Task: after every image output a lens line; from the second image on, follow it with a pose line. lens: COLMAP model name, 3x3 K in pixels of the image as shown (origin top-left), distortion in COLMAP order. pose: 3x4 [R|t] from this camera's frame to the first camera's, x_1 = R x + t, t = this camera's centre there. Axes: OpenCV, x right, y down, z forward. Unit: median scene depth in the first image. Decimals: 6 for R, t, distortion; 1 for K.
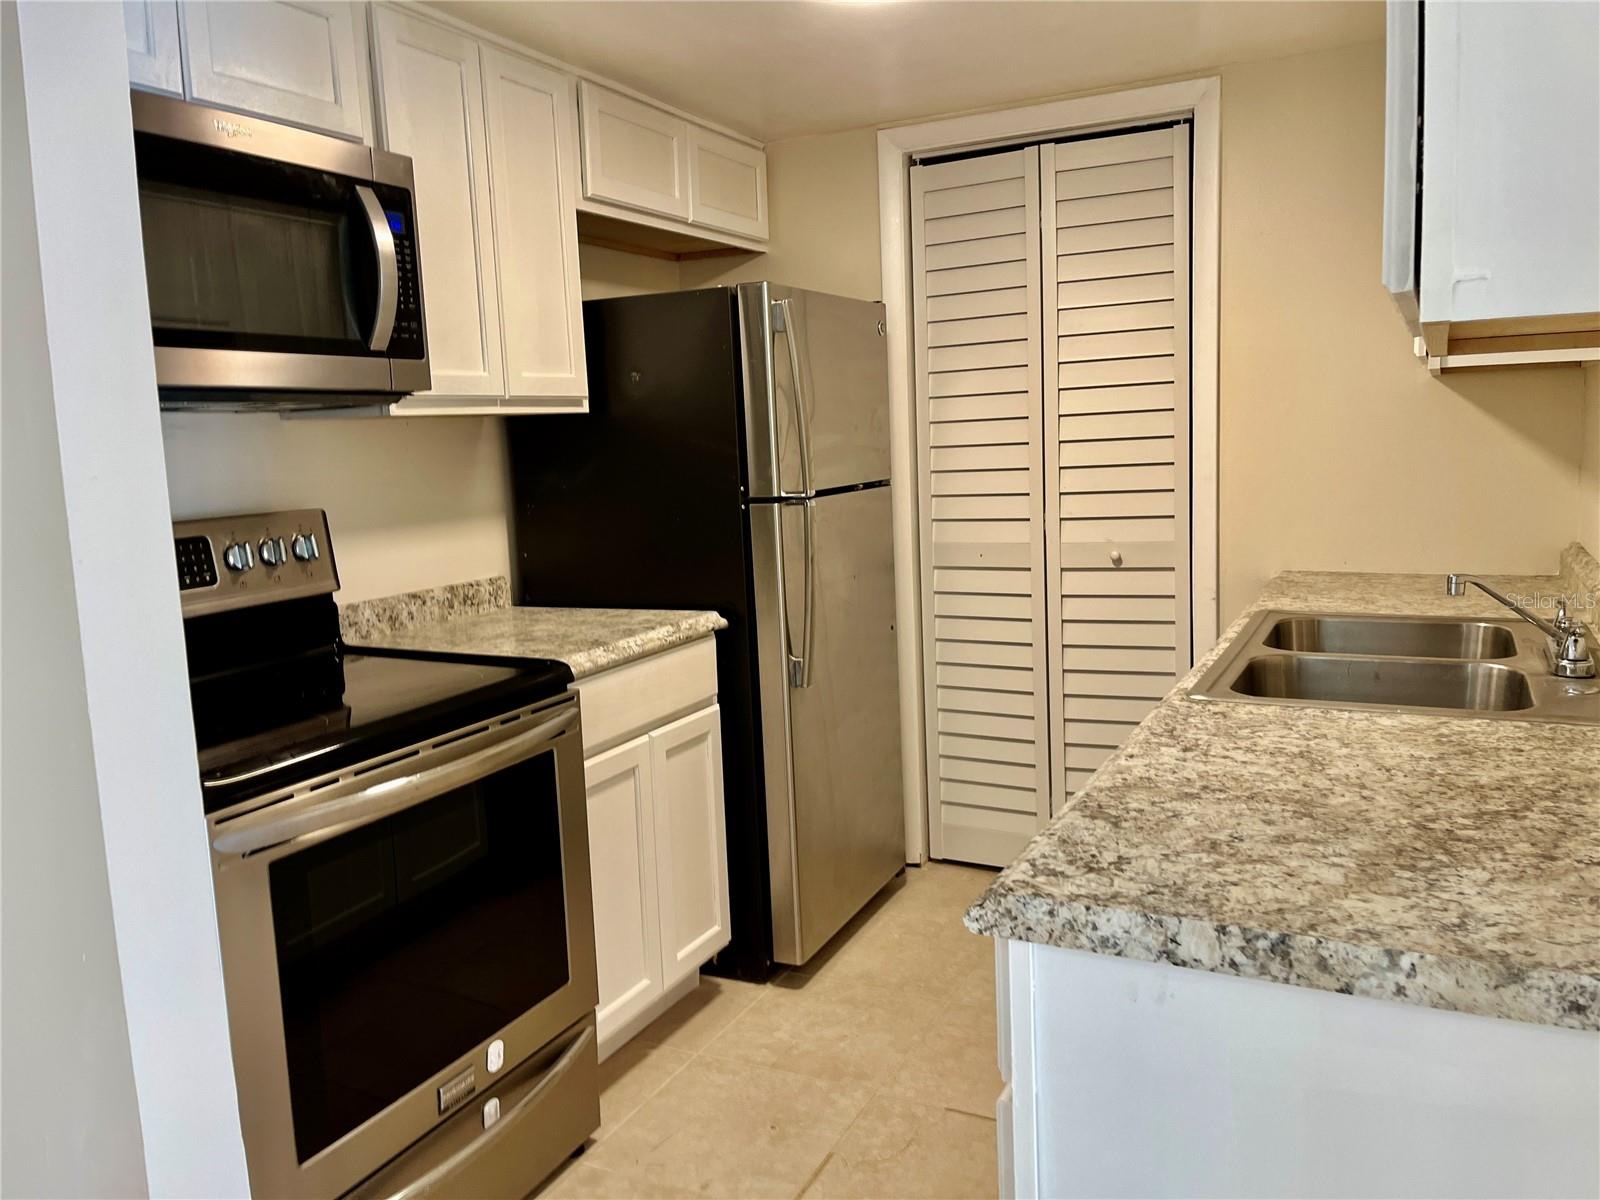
lens RADIAL K [[1220.2, 0, 810.3], [0, 1220.2, 585.7], [0, 0, 1]] dist [0.051910, -0.062846]
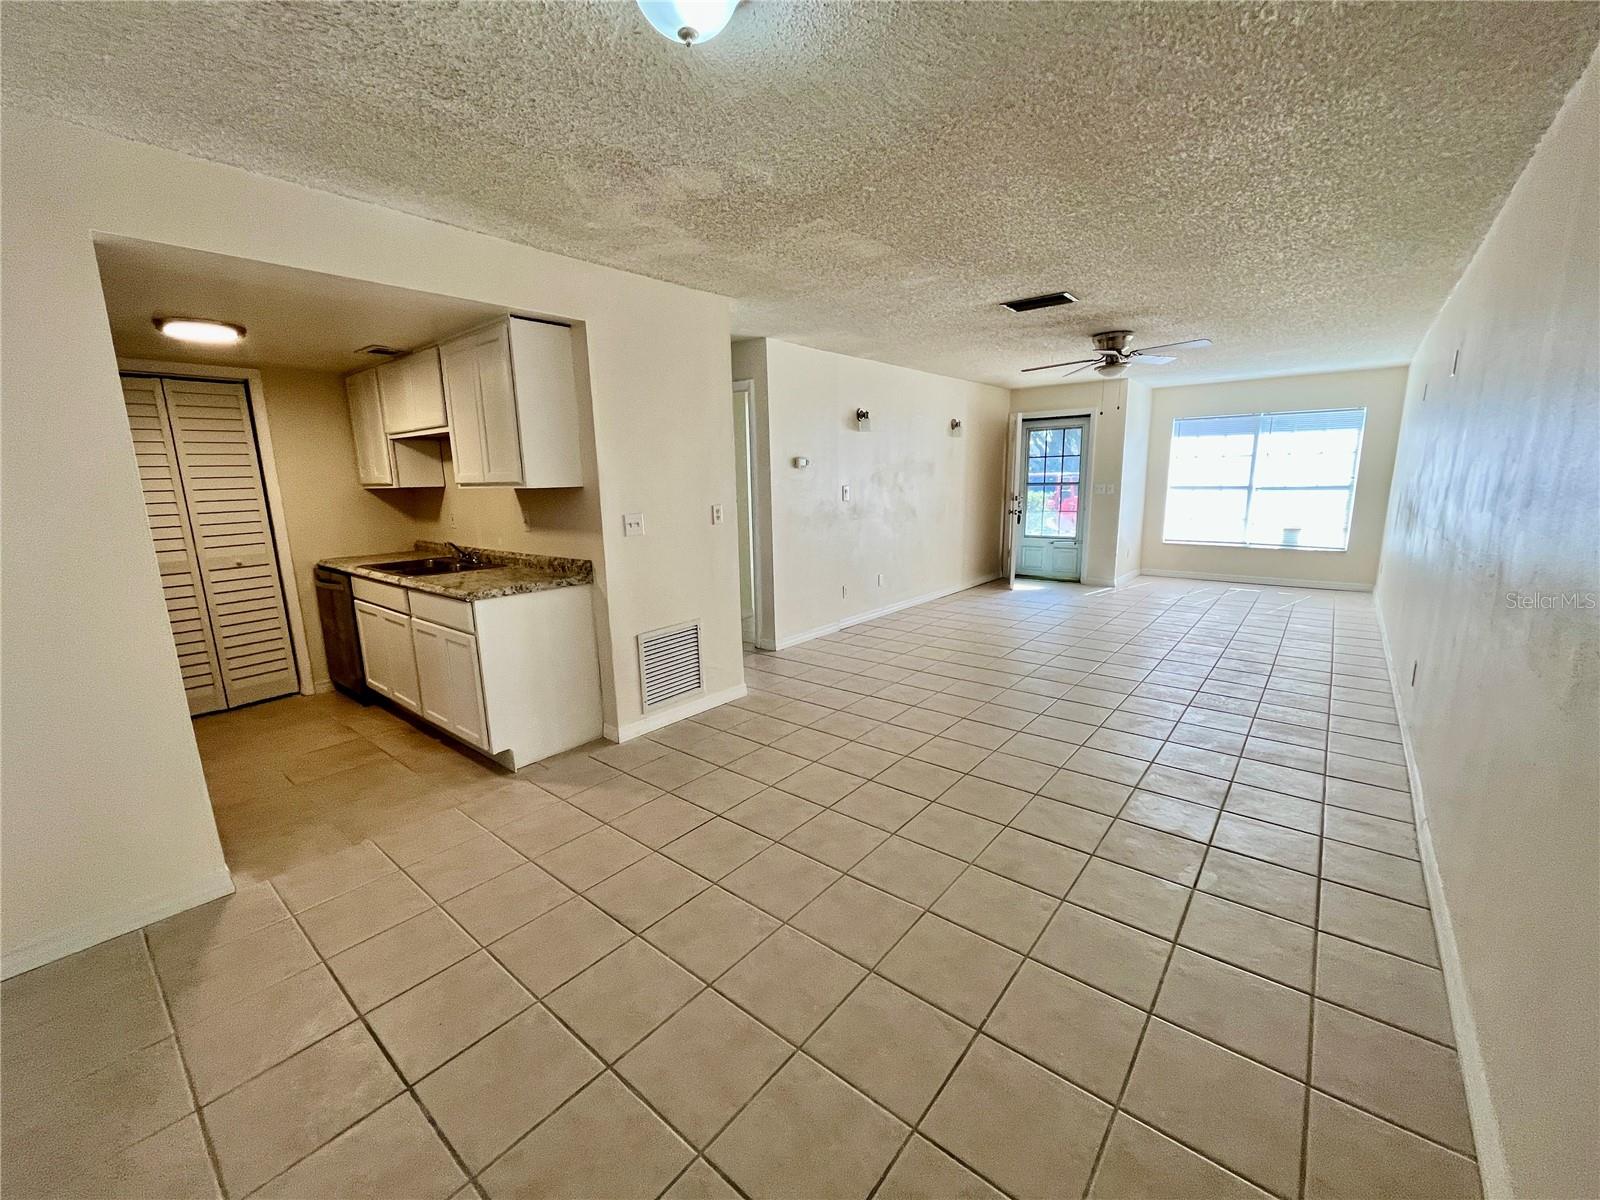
lens RADIAL K [[647.9, 0, 800.0], [0, 647.9, 600.0], [0, 0, 1]] dist [-0.002036, 0.000084]
pose [[0.231036, -0.149087, 0.961455, -0.879410], [0.134760, 0.983569, 0.120134, 0.054355], [-0.963567, 0.101810, 0.247331, -0.418078]]
